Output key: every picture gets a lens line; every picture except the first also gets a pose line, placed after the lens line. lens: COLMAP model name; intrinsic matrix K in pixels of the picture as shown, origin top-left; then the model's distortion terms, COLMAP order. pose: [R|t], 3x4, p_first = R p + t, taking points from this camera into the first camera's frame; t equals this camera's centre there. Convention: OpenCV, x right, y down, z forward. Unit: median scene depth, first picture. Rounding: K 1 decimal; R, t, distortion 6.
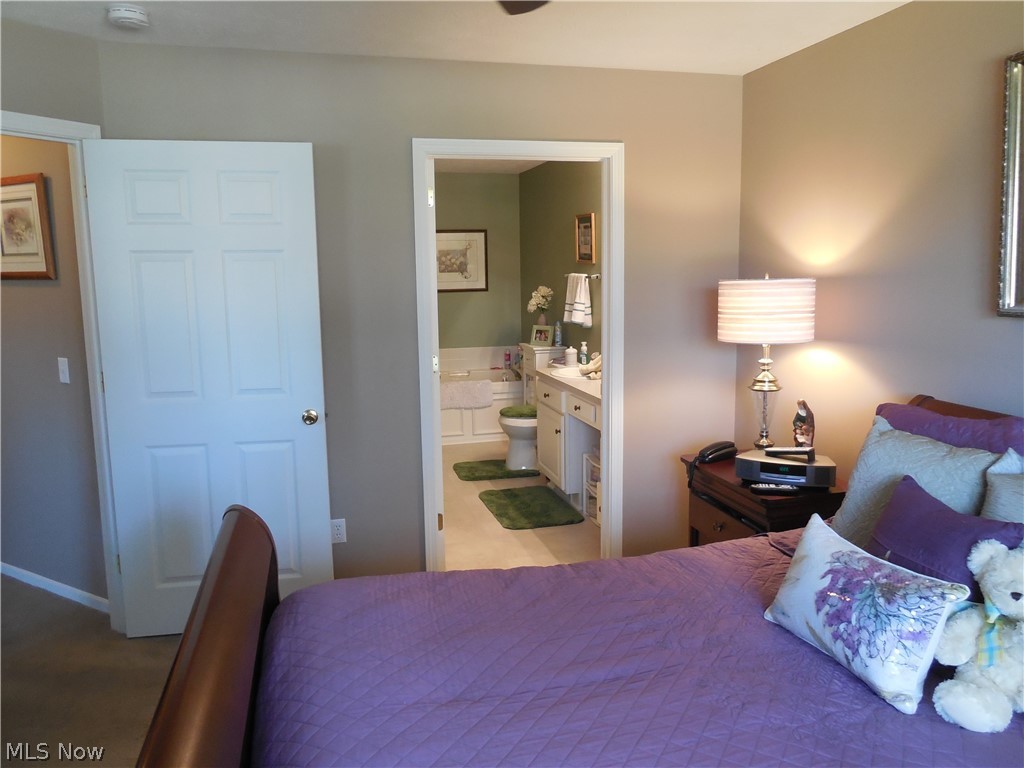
lens RADIAL K [[786.6, 0, 512.0], [0, 786.6, 384.0], [0, 0, 1]] dist [-0.009678, 0.000785]
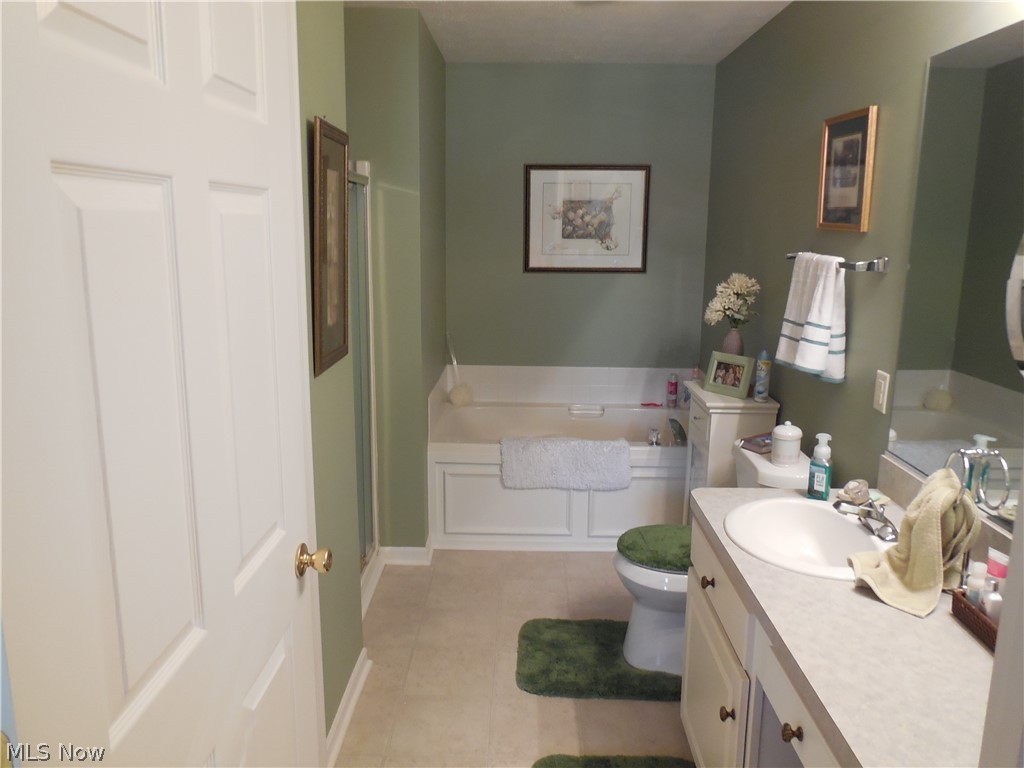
lens RADIAL K [[786.6, 0, 512.0], [0, 786.6, 384.0], [0, 0, 1]] dist [-0.009678, 0.000785]
pose [[0.964194, 0.077716, -0.253554, 0.032510], [-0.064982, 0.996186, 0.058232, -0.075483], [0.257113, -0.039670, 0.965567, 0.485305]]
